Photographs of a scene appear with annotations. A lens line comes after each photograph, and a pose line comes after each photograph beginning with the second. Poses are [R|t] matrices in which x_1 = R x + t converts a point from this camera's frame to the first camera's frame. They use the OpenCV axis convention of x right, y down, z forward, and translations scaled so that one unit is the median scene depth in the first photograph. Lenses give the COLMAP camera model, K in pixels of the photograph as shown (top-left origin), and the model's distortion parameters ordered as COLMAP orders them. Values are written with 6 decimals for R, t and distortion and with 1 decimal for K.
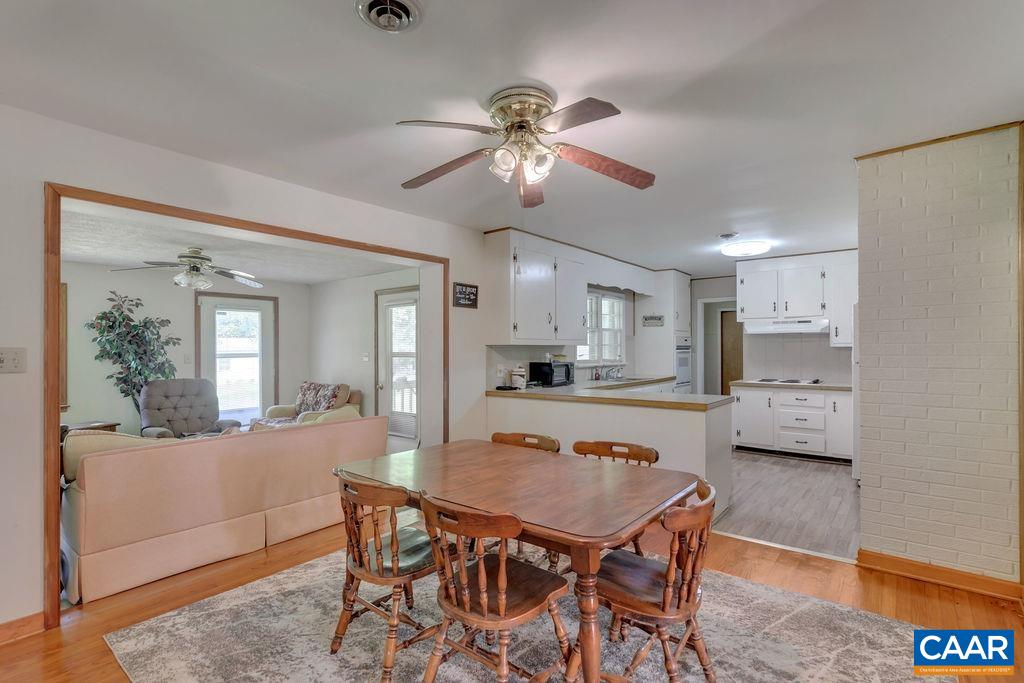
lens RADIAL K [[481.4, 0, 528.8], [0, 481.4, 349.1], [0, 0, 1]] dist [0.005713, -0.000149]
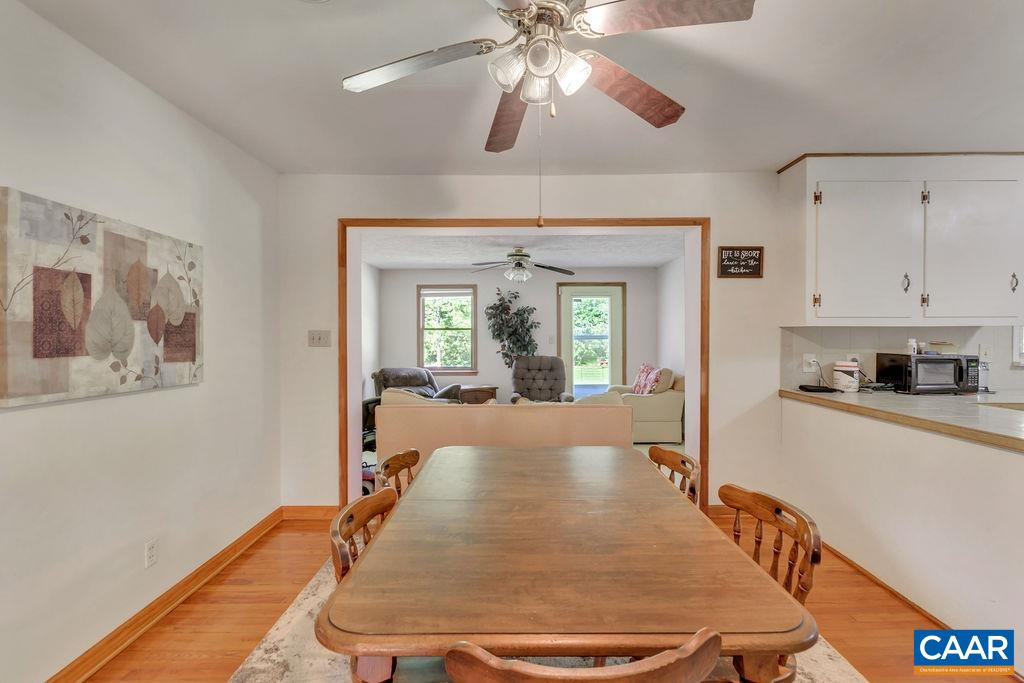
lens RADIAL K [[481.4, 0, 512.7], [0, 481.4, 336.6], [0, 0, 1]] dist [0.005713, -0.000149]
pose [[0.615697, 0.011214, -0.787903, 0.223901], [-0.003383, 0.999927, 0.011588, -0.000685], [0.787976, -0.004469, 0.615690, 0.223095]]
